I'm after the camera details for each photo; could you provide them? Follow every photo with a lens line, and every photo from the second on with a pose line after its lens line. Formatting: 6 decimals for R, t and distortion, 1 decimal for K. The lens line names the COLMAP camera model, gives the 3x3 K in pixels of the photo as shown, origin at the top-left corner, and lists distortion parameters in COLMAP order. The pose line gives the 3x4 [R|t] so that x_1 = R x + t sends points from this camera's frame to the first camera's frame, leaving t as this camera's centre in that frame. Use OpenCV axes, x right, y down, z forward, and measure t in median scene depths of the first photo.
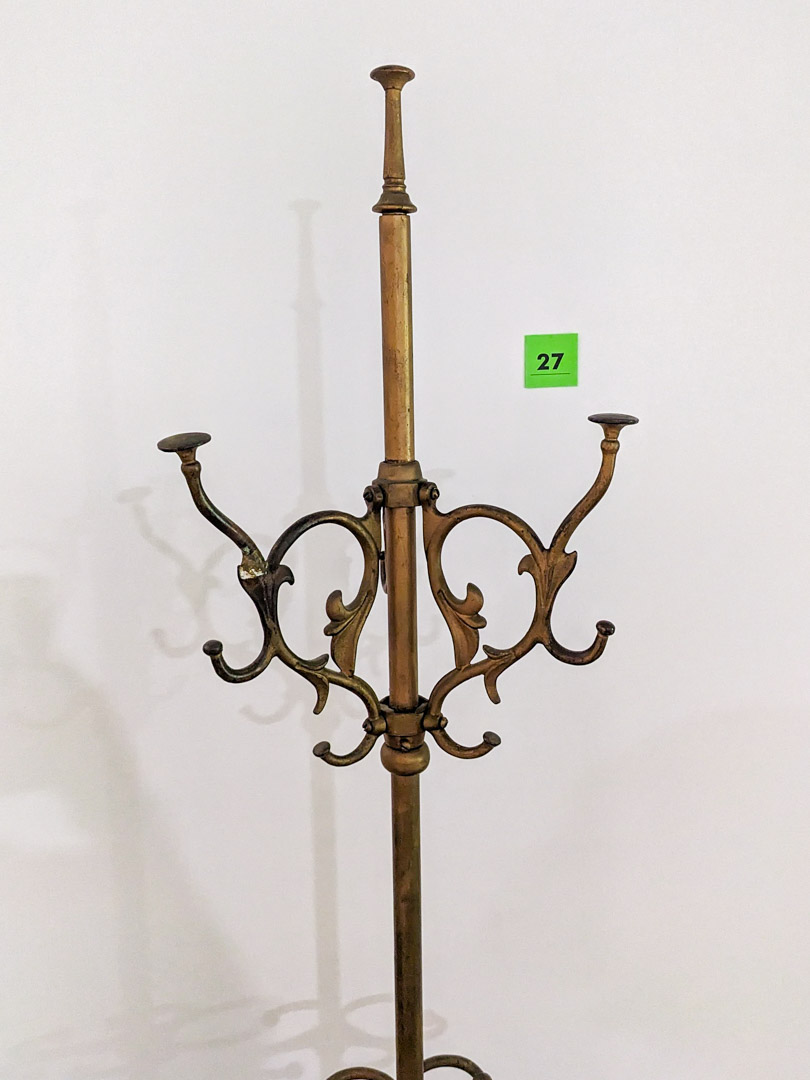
lens RADIAL K [[887.7, 0, 405.0], [0, 887.7, 540.0], [0, 0, 1]] dist [0.050688, -0.000280]
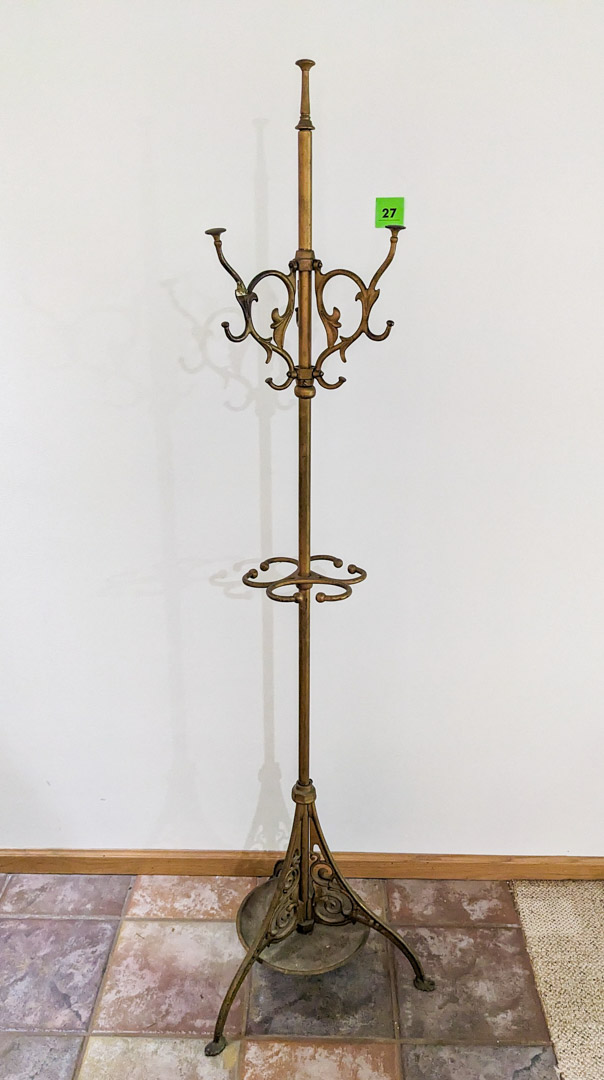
lens RADIAL K [[716.6, 0, 302.0], [0, 716.6, 540.0], [0, 0, 1]] dist [0.002797, -0.000427]
pose [[0.999252, 0.027853, -0.026831, 0.055890], [-0.022478, 0.982834, 0.183116, 0.302983], [0.031471, -0.182376, 0.982725, -0.918507]]
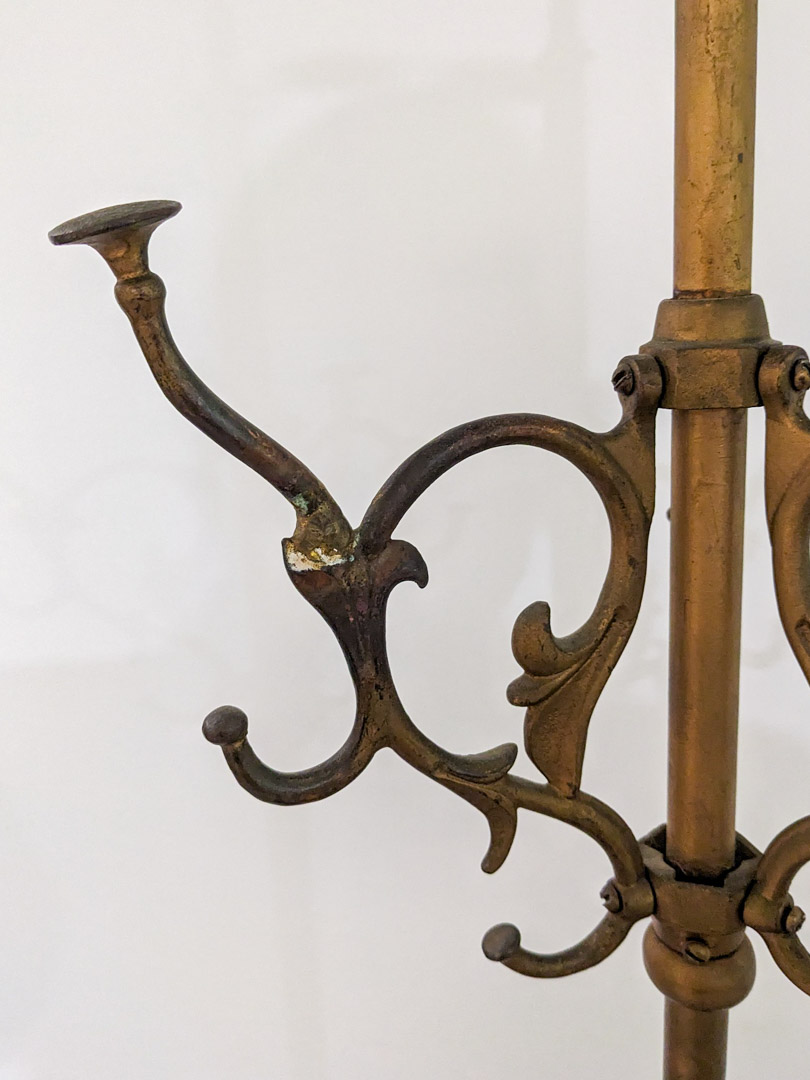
lens RADIAL K [[864.8, 0, 405.0], [0, 864.8, 540.0], [0, 0, 1]] dist [0.002058, -0.001322]
pose [[0.930414, 0.045990, -0.363613, 0.012909], [-0.026457, 0.997936, 0.058521, 0.003548], [0.365554, -0.044828, 0.929710, 0.582936]]
